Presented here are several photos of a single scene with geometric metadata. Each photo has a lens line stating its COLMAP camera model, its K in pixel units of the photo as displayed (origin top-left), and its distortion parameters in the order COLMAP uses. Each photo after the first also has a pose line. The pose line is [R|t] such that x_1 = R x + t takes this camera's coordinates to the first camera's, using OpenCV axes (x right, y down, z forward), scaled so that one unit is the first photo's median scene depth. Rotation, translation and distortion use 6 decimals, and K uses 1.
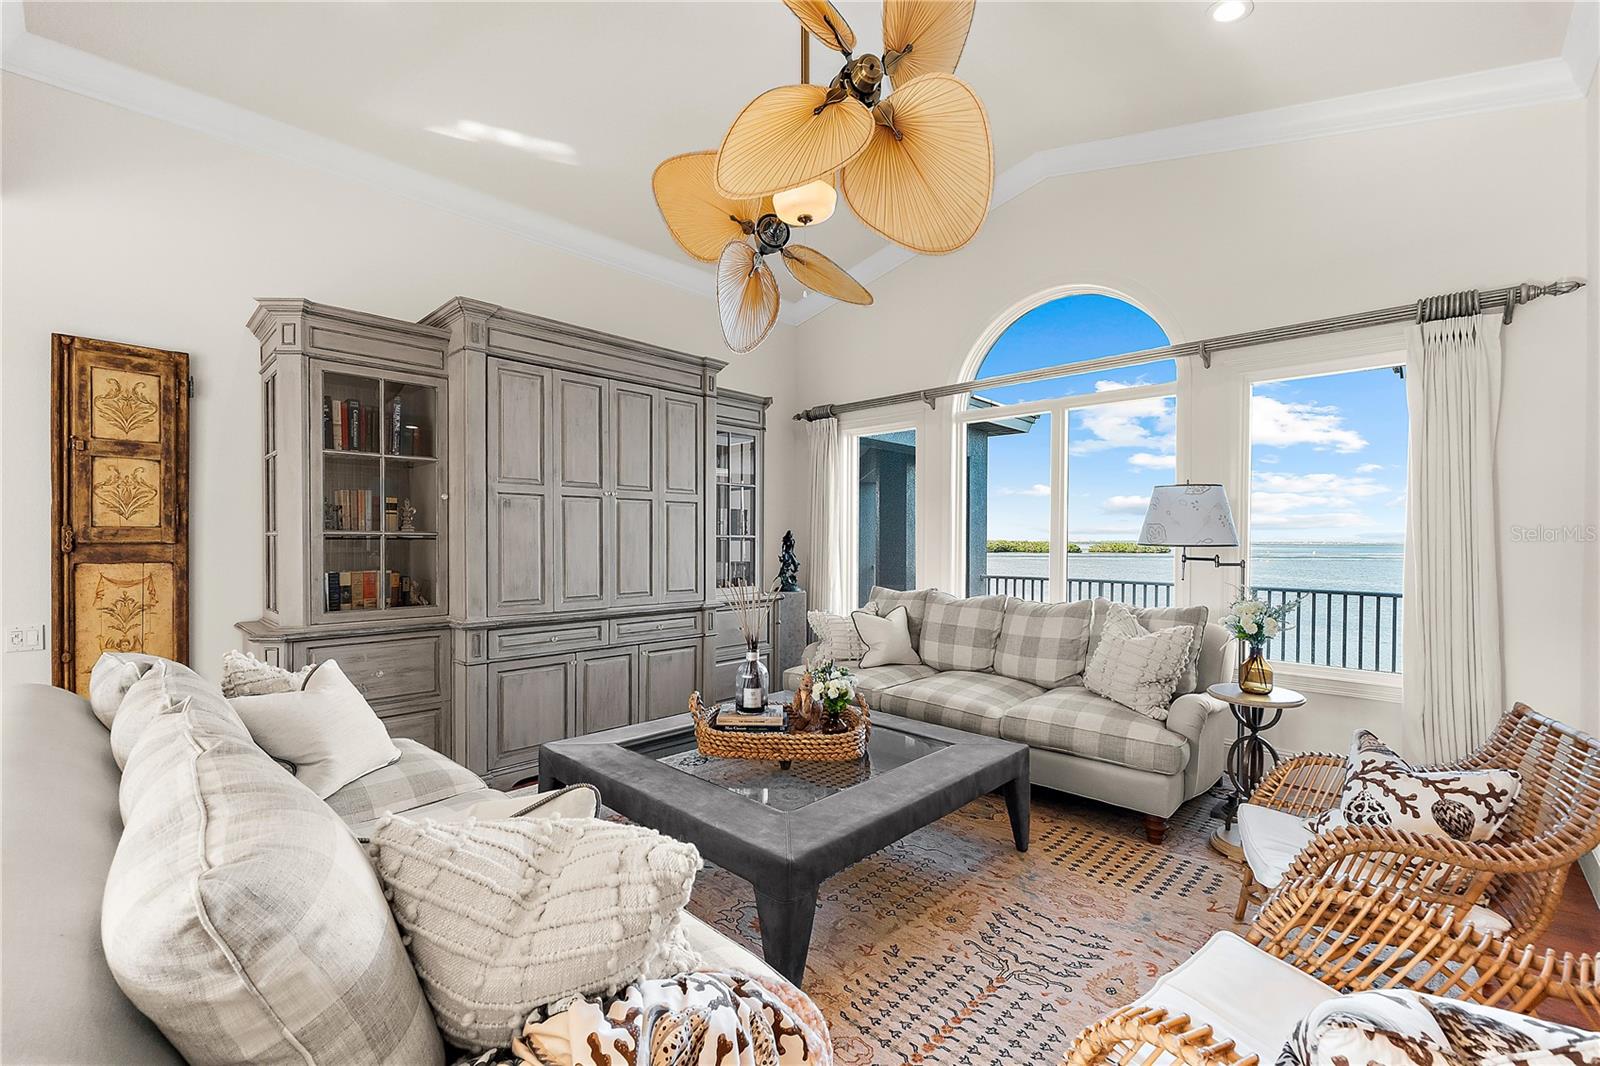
lens RADIAL K [[672.5, 0, 793.4], [0, 672.5, 542.8], [0, 0, 1]] dist [-0.007239, 0.001318]
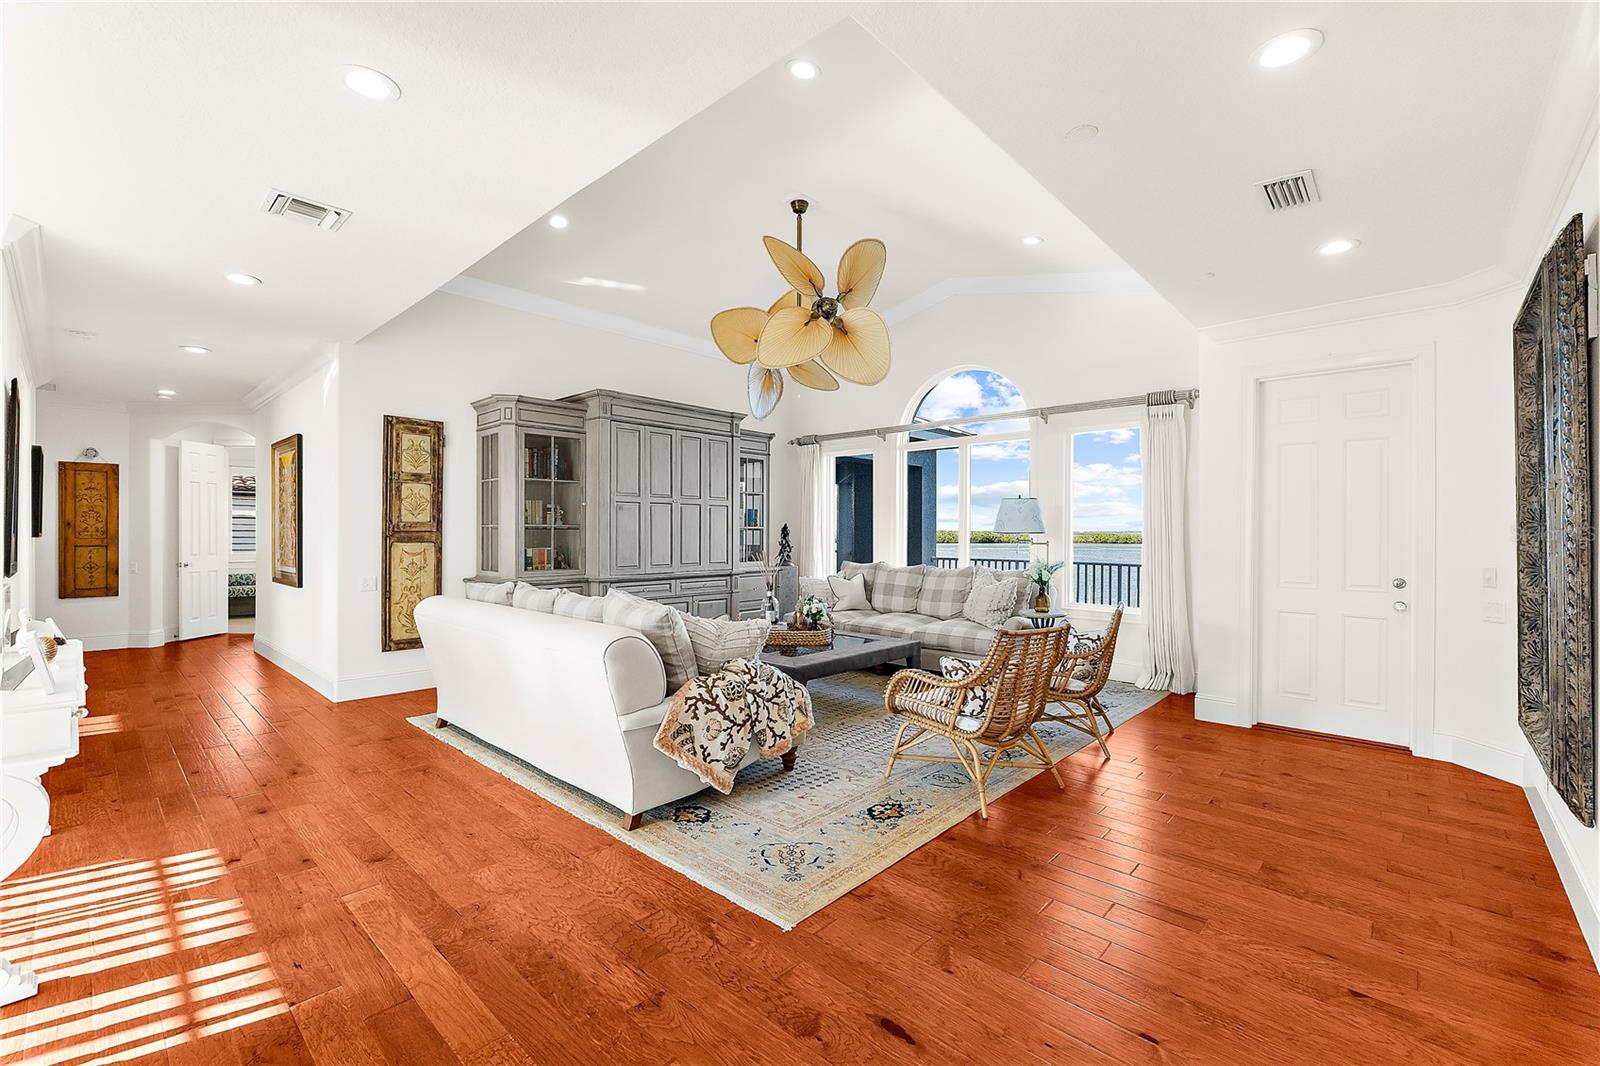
lens RADIAL K [[672.5, 0, 801.2], [0, 672.5, 528.7], [0, 0, 1]] dist [-0.007239, 0.001318]
pose [[0.999552, 0.000266, 0.029913, -0.026654], [-0.000030, 0.999969, -0.007901, 0.006829], [-0.029915, 0.007896, 0.999521, -0.700508]]
